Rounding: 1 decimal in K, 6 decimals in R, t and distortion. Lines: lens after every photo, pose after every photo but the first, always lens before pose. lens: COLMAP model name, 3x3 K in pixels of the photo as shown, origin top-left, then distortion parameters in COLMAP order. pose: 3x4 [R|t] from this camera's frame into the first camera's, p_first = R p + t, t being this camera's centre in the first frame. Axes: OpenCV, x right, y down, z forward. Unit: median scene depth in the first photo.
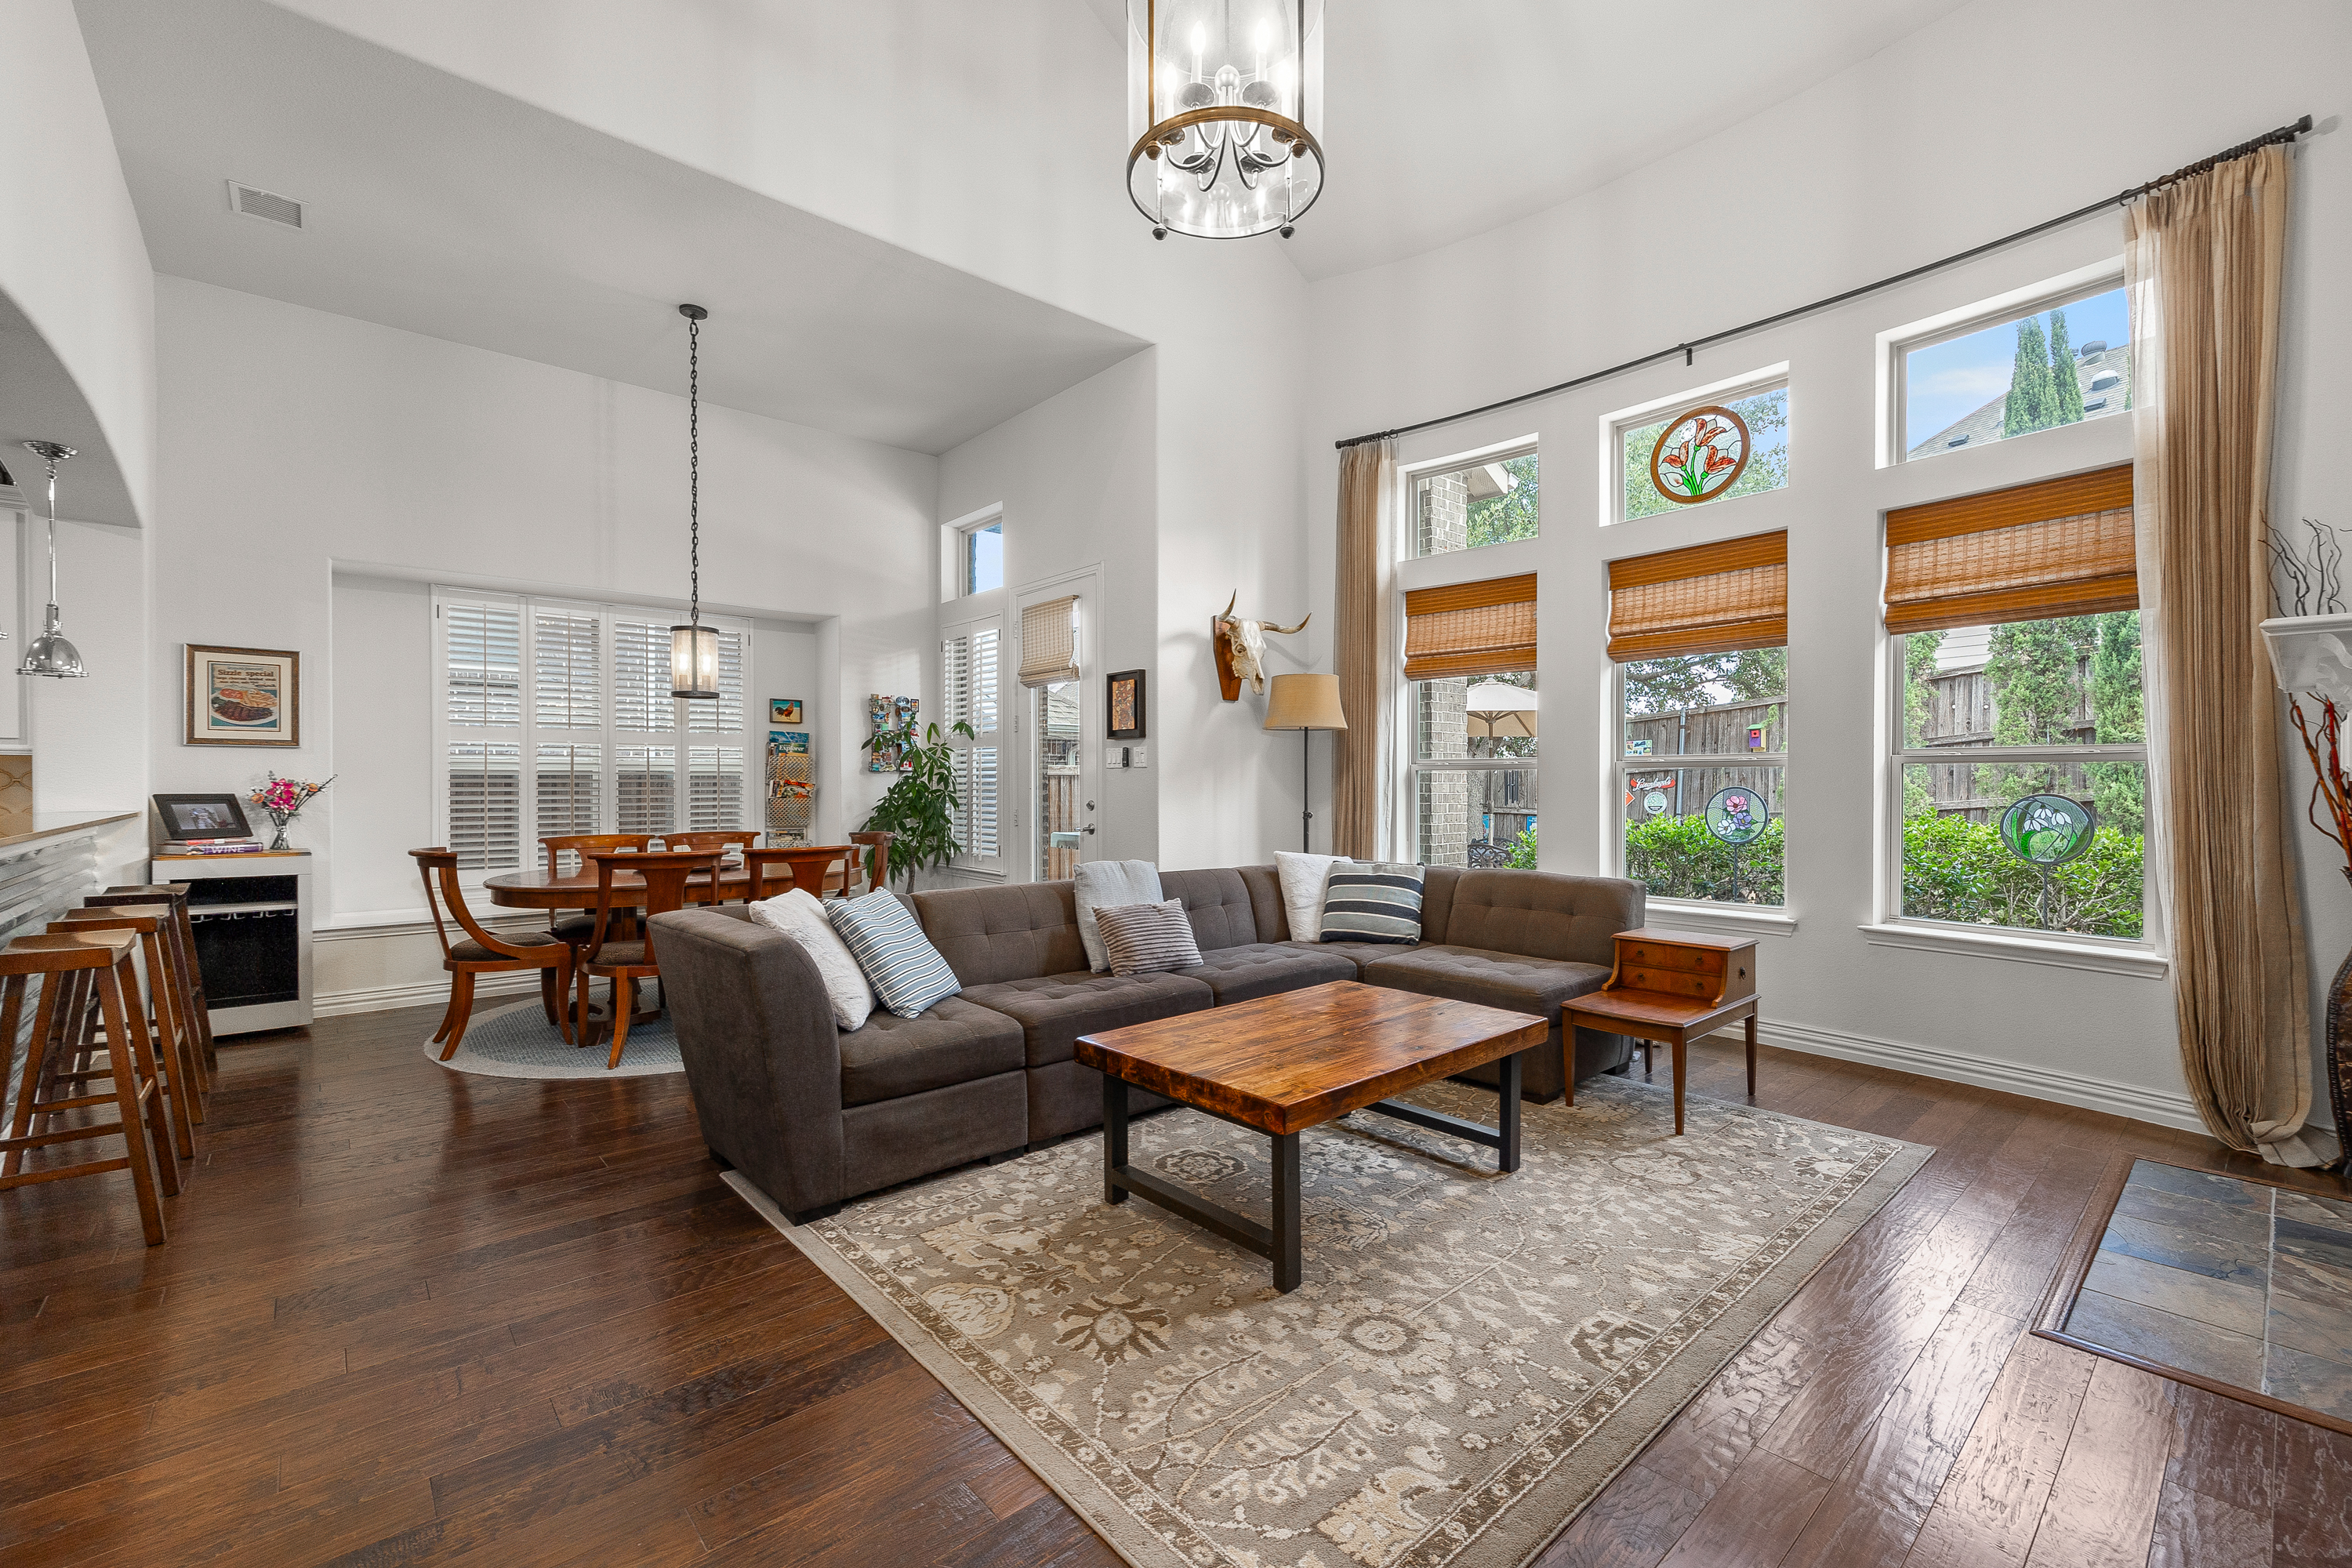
lens RADIAL K [[985.7, 0, 1191.9], [0, 985.7, 788.5], [0, 0, 1]] dist [0.003439, 0.000101]
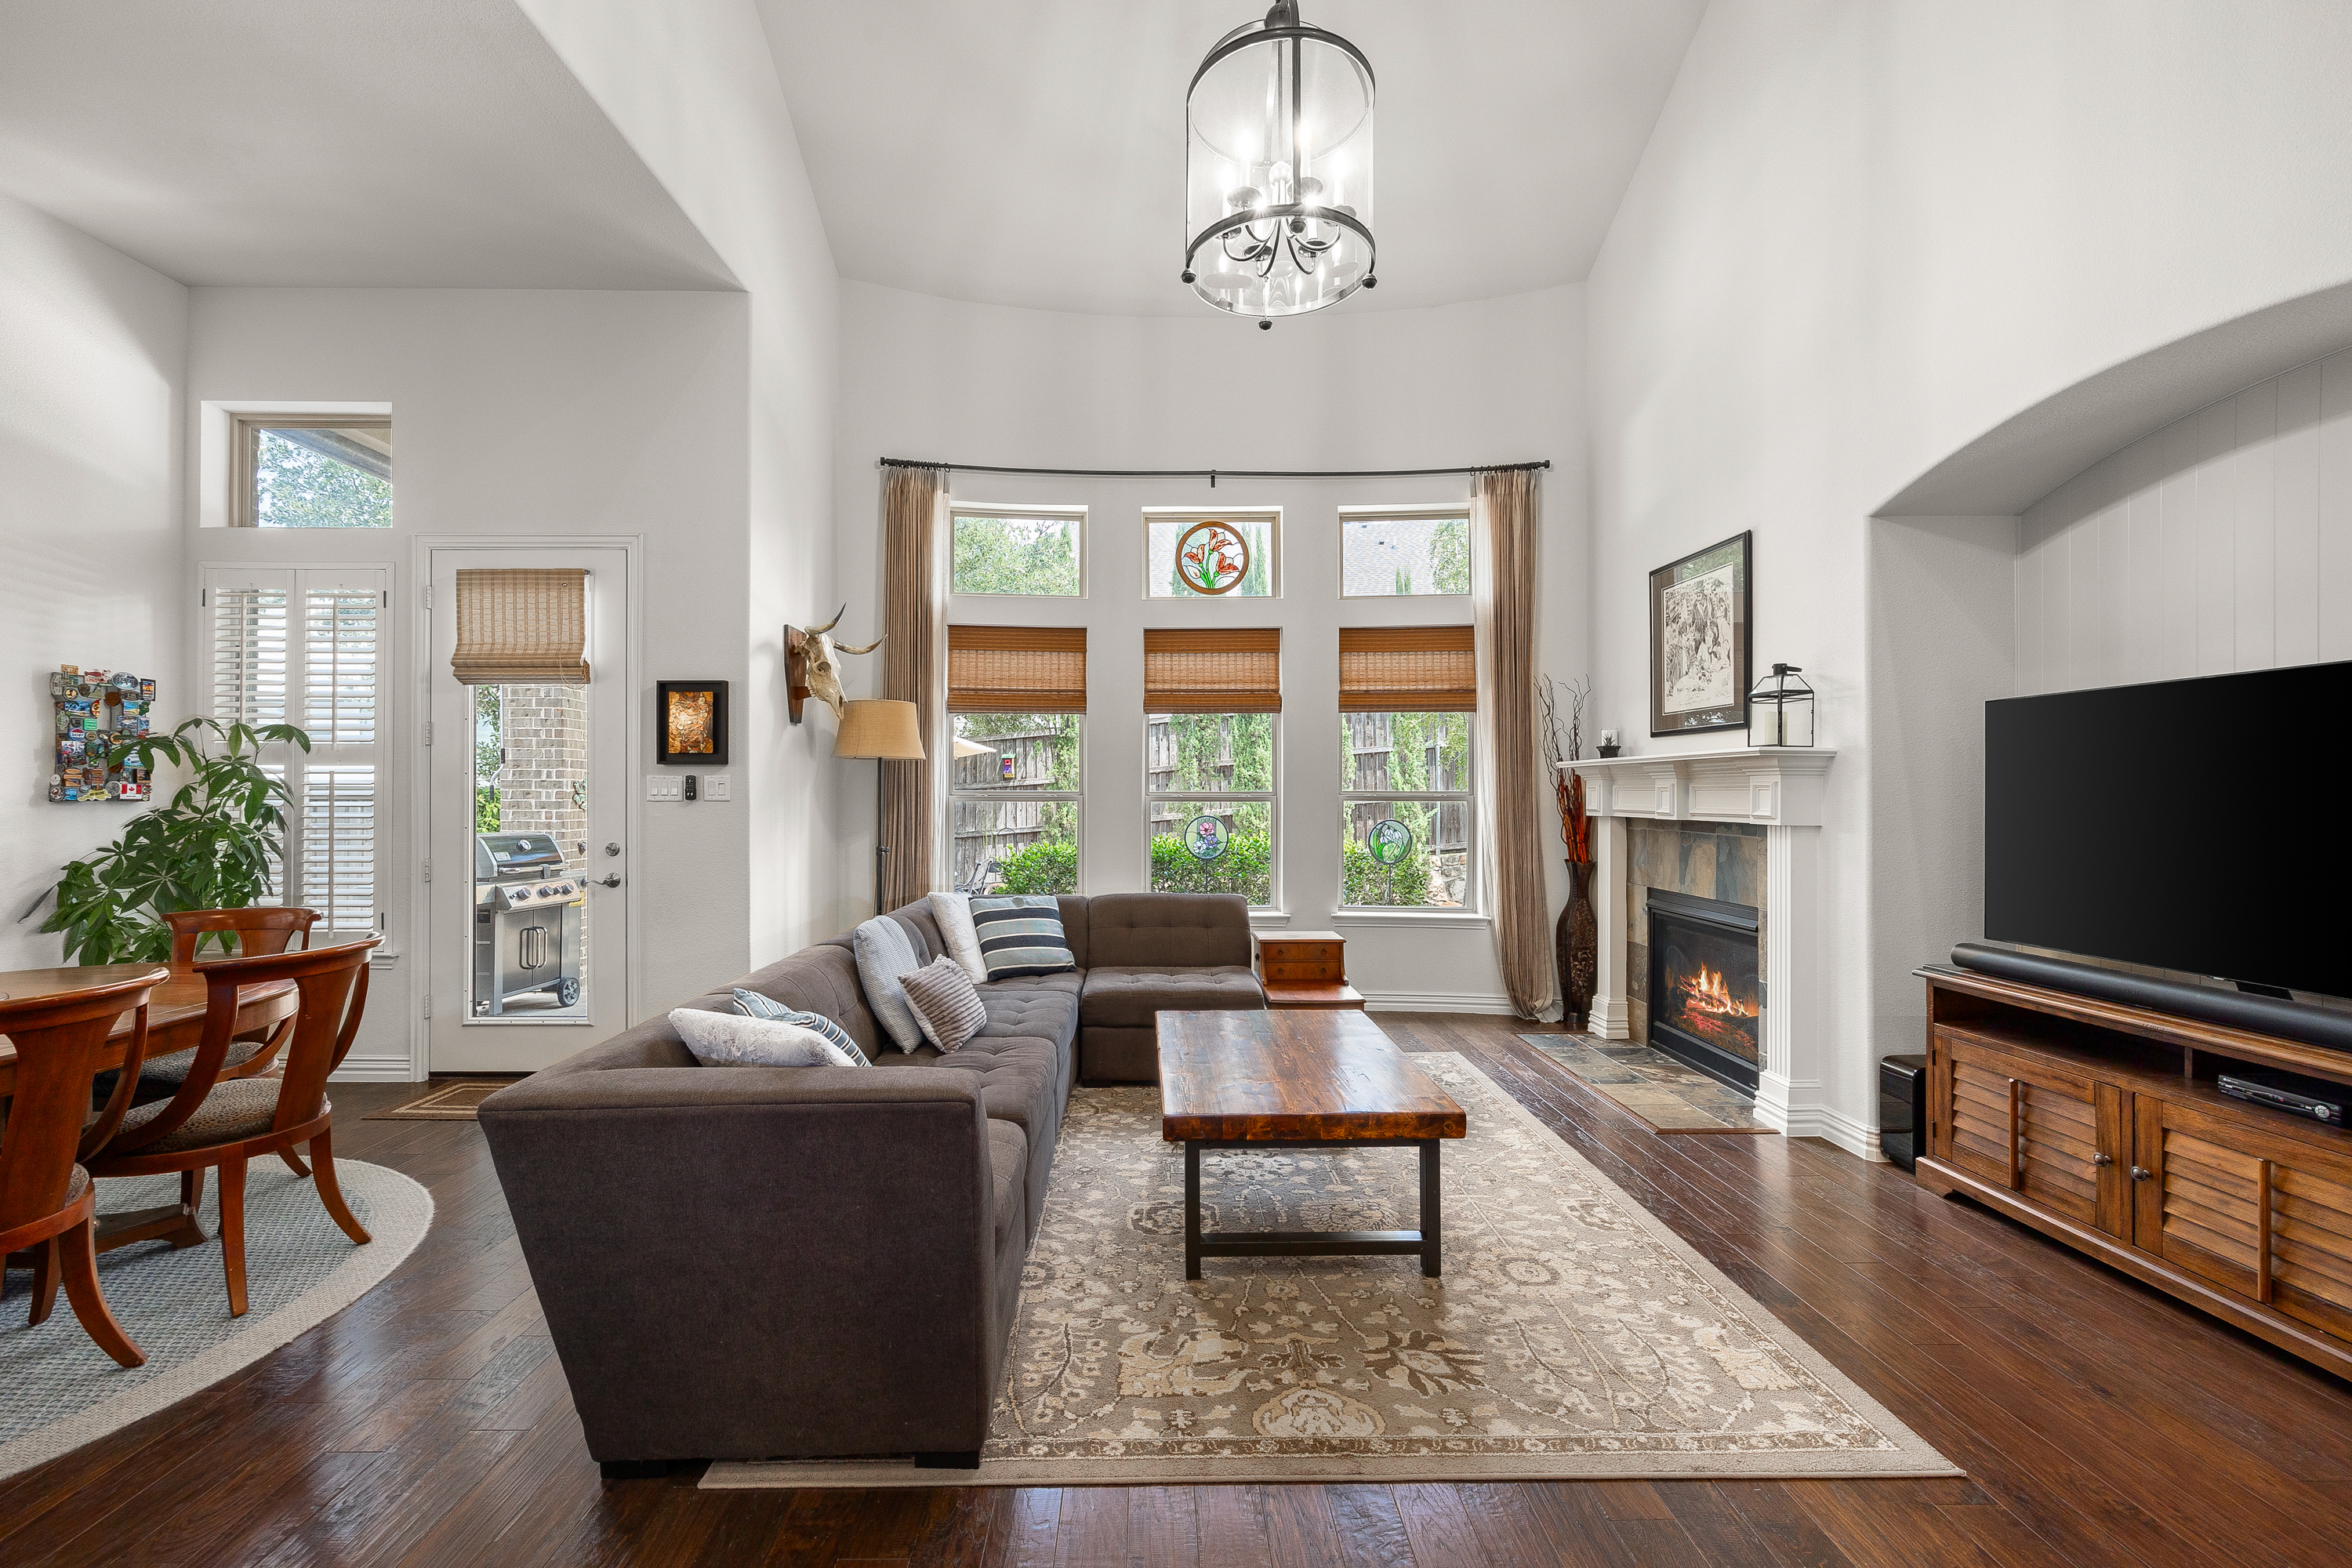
lens RADIAL K [[953.7, 0, 1157.6], [0, 953.7, 791.6], [0, 0, 1]] dist [-0.003767, 0.000264]
pose [[0.658469, 0.004406, 0.752595, -0.494919], [0.002917, 0.999960, -0.008406, -0.026041], [-0.752603, 0.007730, 0.658430, 0.258471]]
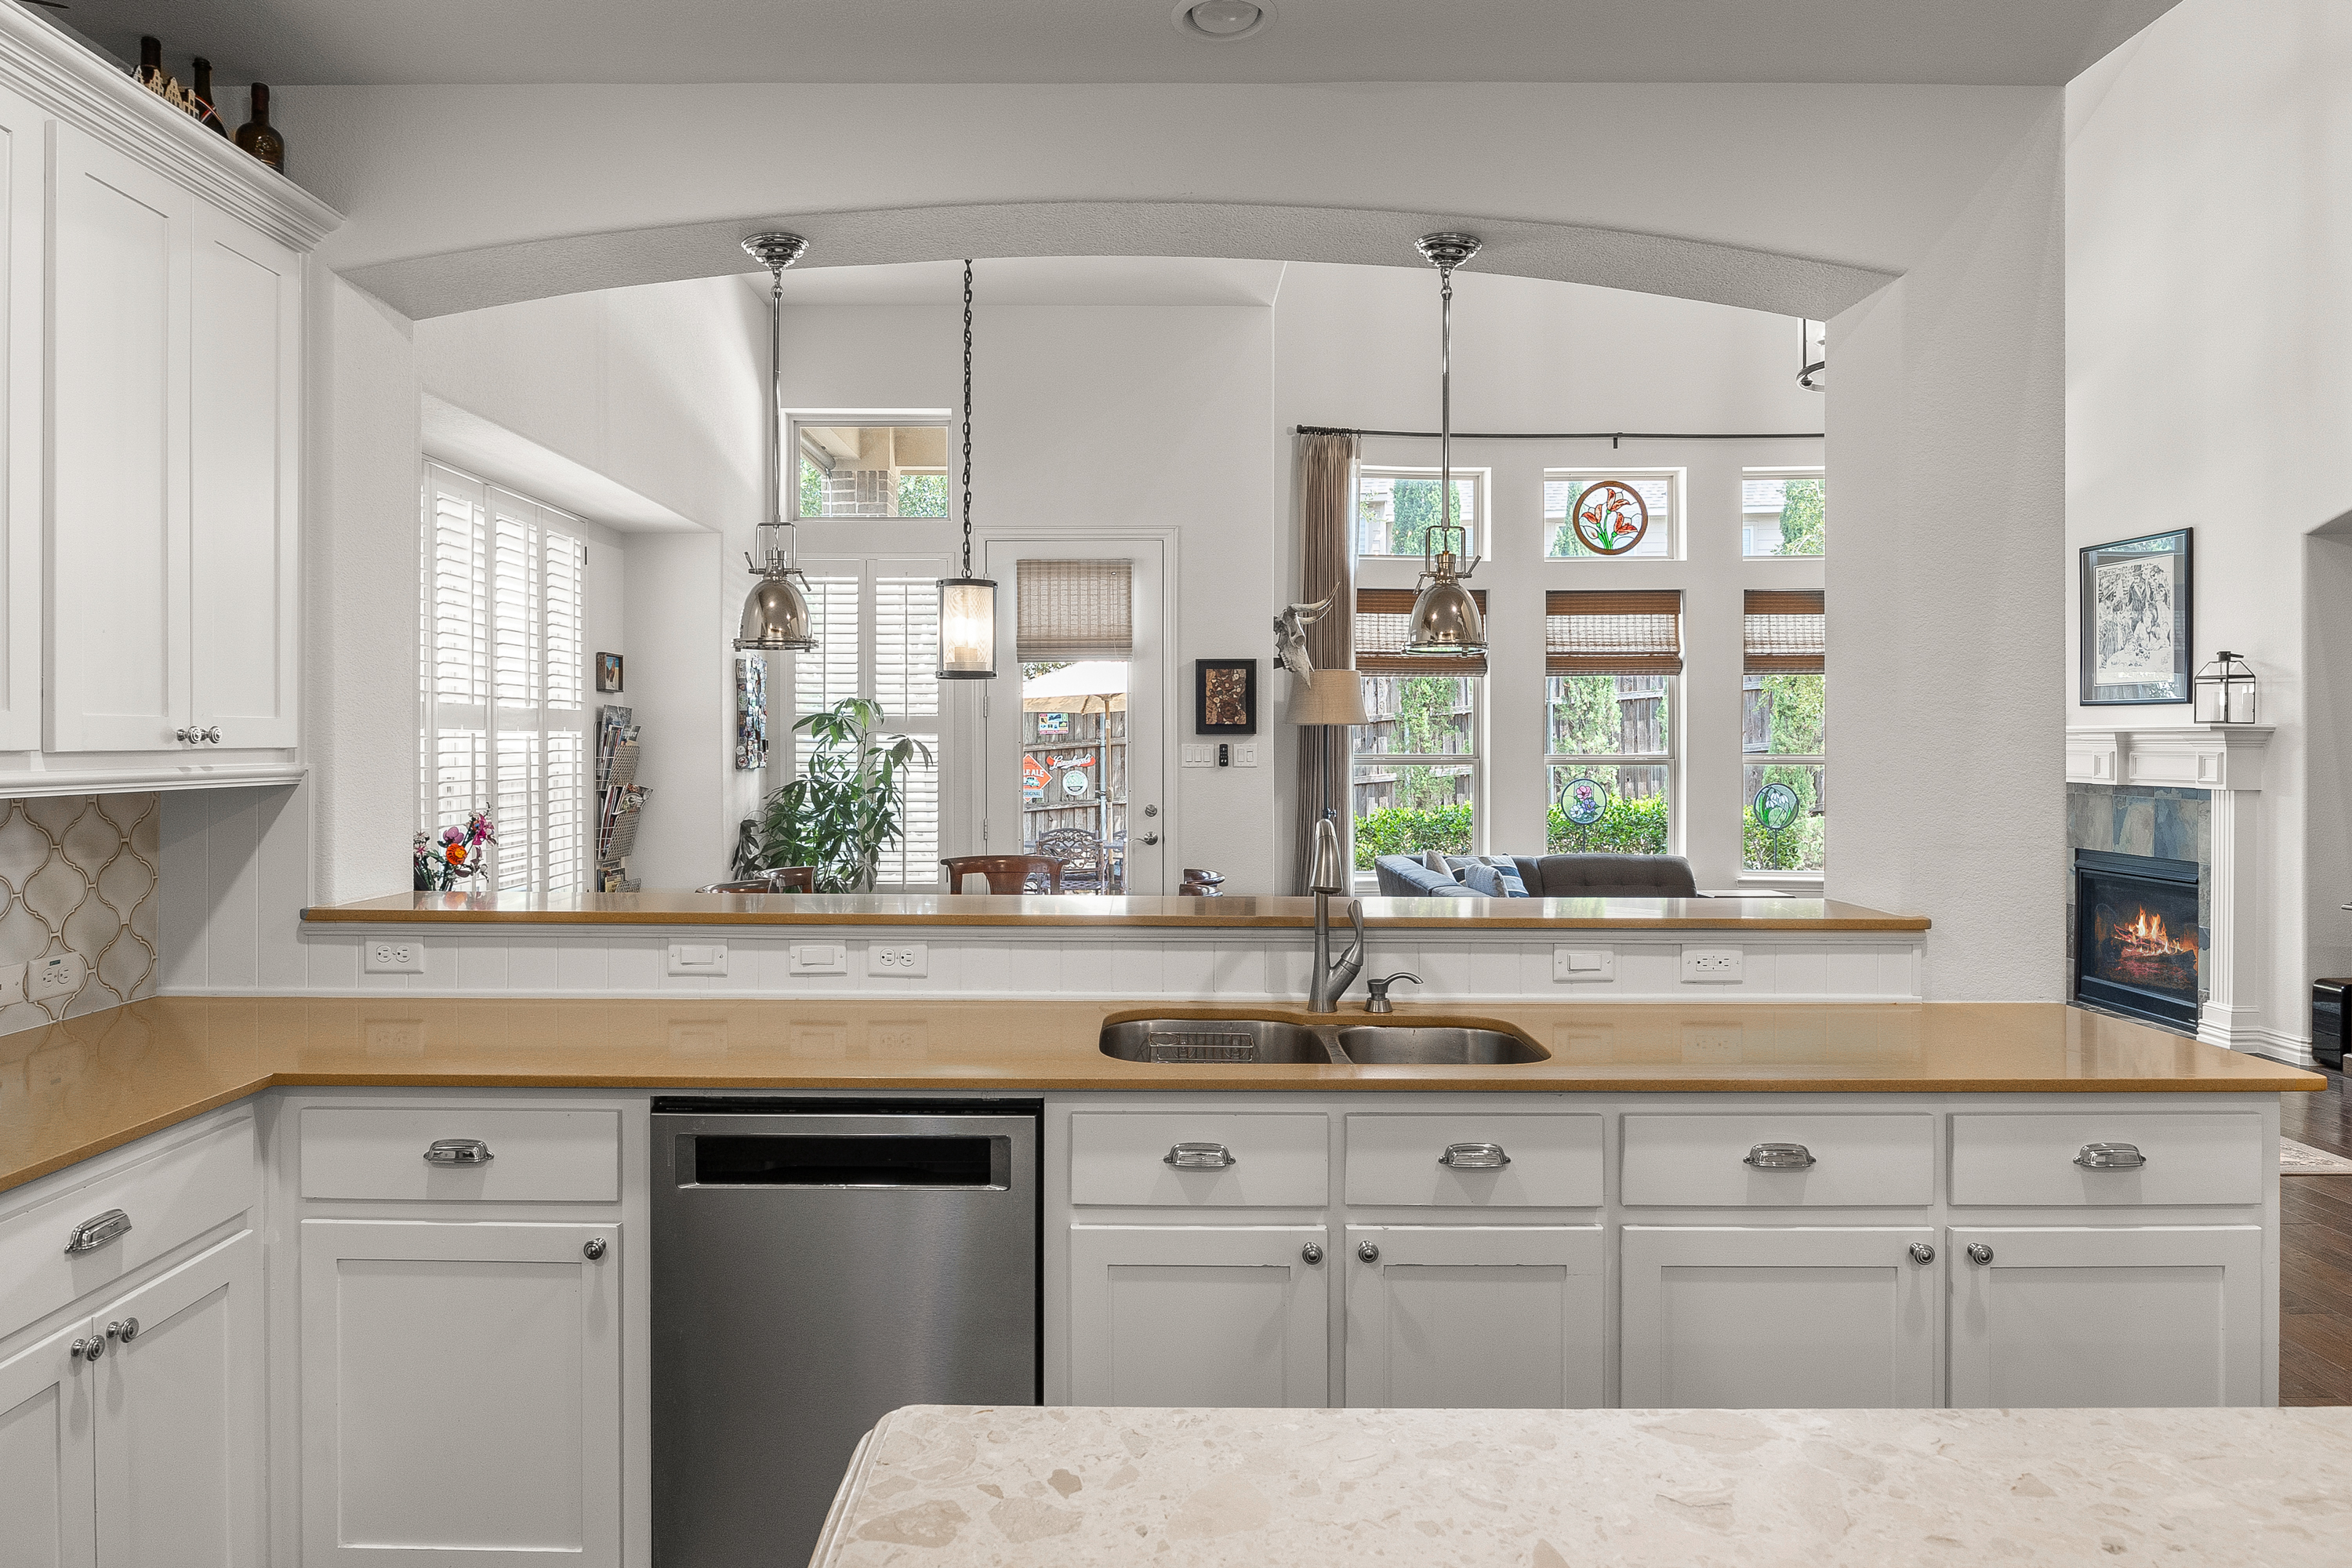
lens RADIAL K [[1411.8, 0, 1126.3], [0, 1411.8, 745.6], [0, 0, 1]] dist [-0.009714, -0.001726]
pose [[0.675476, 0.000163, 0.737382, -1.320982], [0.002746, 0.999992, -0.002736, -0.046082], [-0.737377, 0.003873, 0.675471, 0.256038]]
